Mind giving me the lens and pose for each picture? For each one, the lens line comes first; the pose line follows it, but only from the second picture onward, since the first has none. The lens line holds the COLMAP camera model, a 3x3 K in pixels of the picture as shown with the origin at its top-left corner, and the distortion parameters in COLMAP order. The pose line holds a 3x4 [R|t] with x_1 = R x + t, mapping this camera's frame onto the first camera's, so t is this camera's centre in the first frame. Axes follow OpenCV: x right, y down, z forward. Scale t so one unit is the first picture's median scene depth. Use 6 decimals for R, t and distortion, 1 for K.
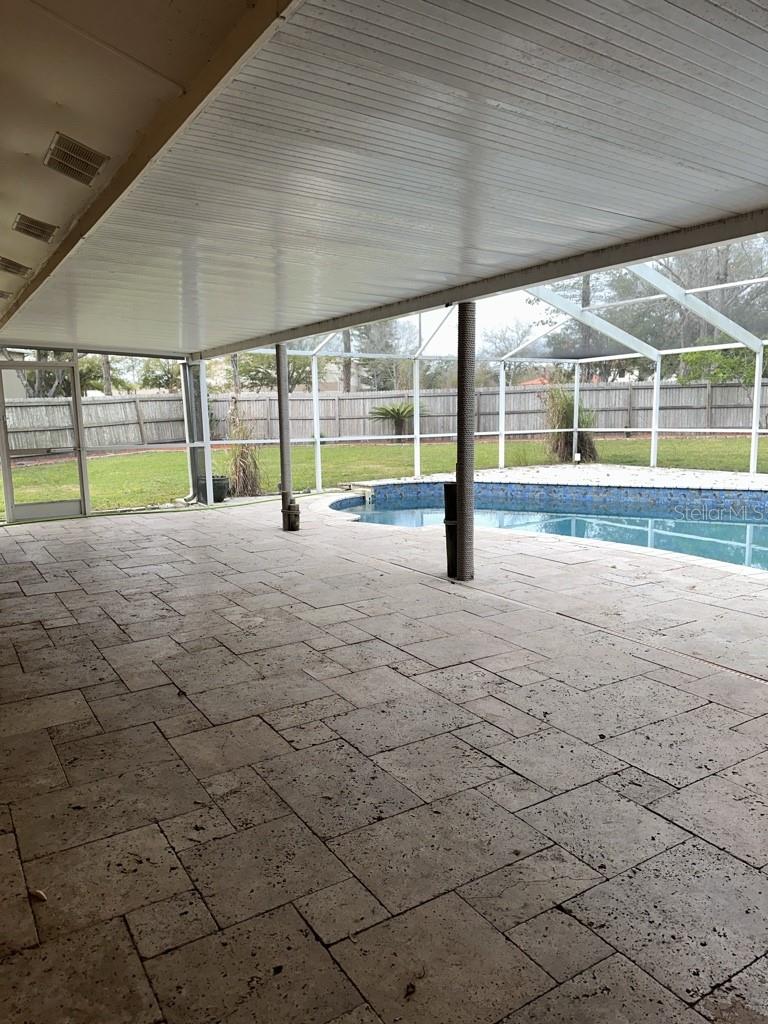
lens RADIAL K [[713.0, 0, 381.2], [0, 713.0, 506.4], [0, 0, 1]] dist [0.135417, -0.185123]
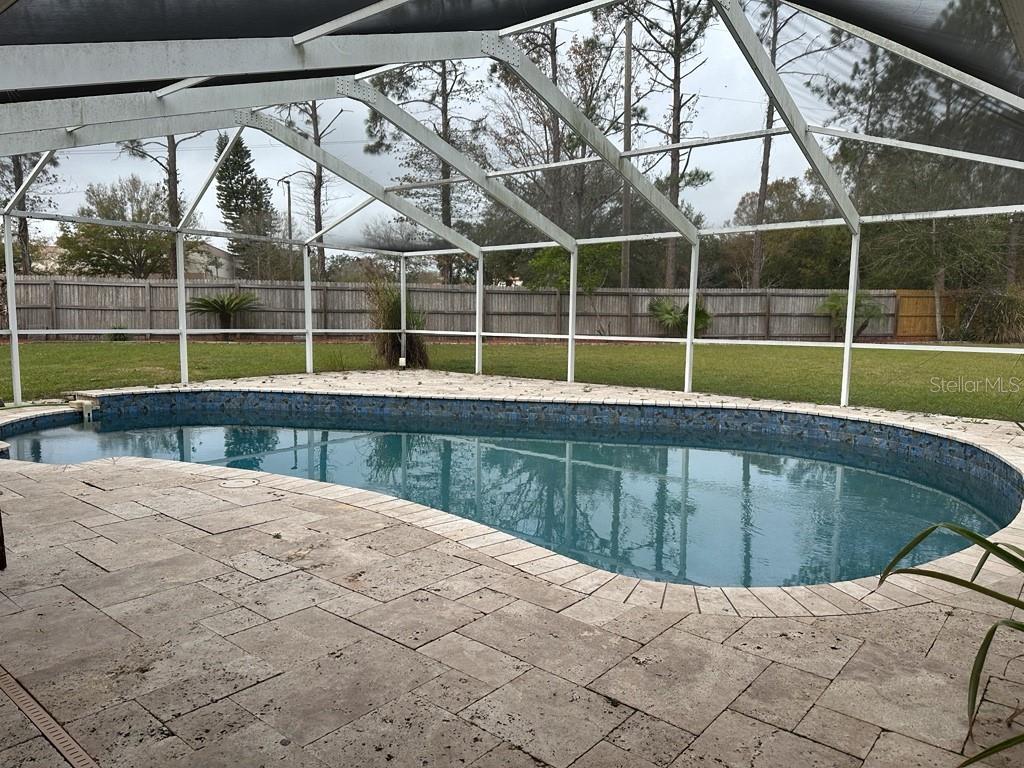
lens RADIAL K [[721.0, 0, 512.0], [0, 721.0, 384.0], [0, 0, 1]] dist [0.136484, -0.244884]
pose [[0.948736, 0.004030, 0.316043, 0.146730], [0.007193, 0.999384, -0.034338, -0.012273], [-0.315987, 0.034851, 0.948123, 0.149044]]
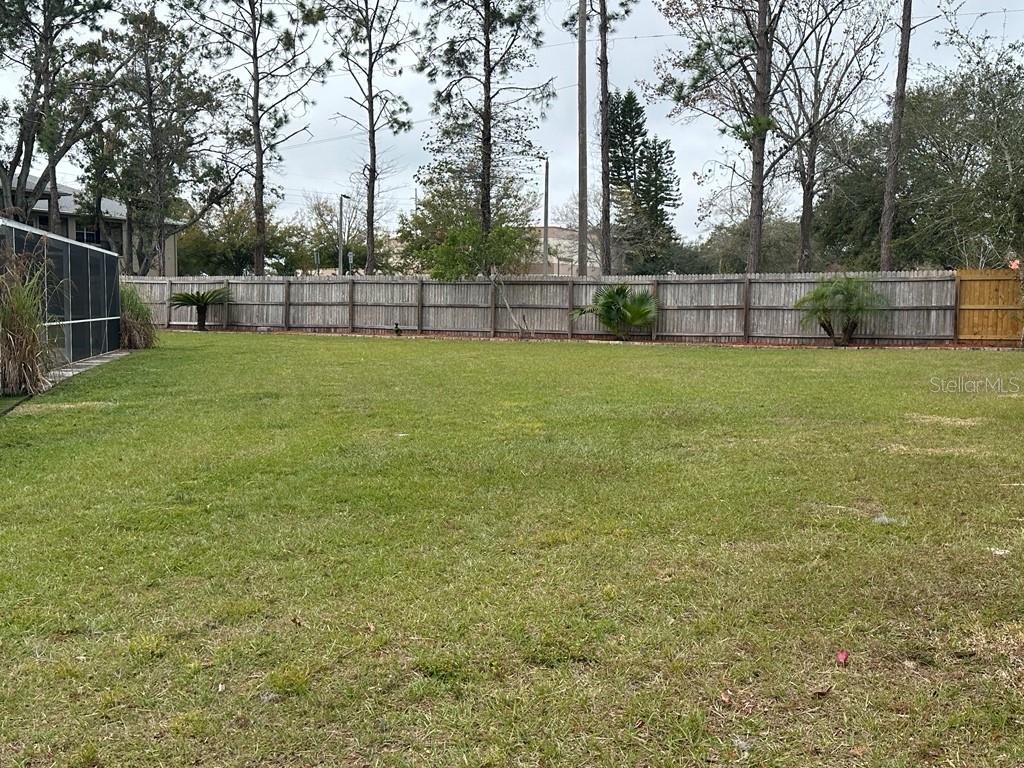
lens RADIAL K [[1059.5, 0, 512.0], [0, 1059.5, 384.0], [0, 0, 1]] dist [0.088041, -0.003422]
pose [[0.946397, 0.057172, -0.317907, 1.791812], [-0.073728, 0.996465, -0.040280, 0.019506], [0.314480, 0.061559, 0.947266, -0.459378]]
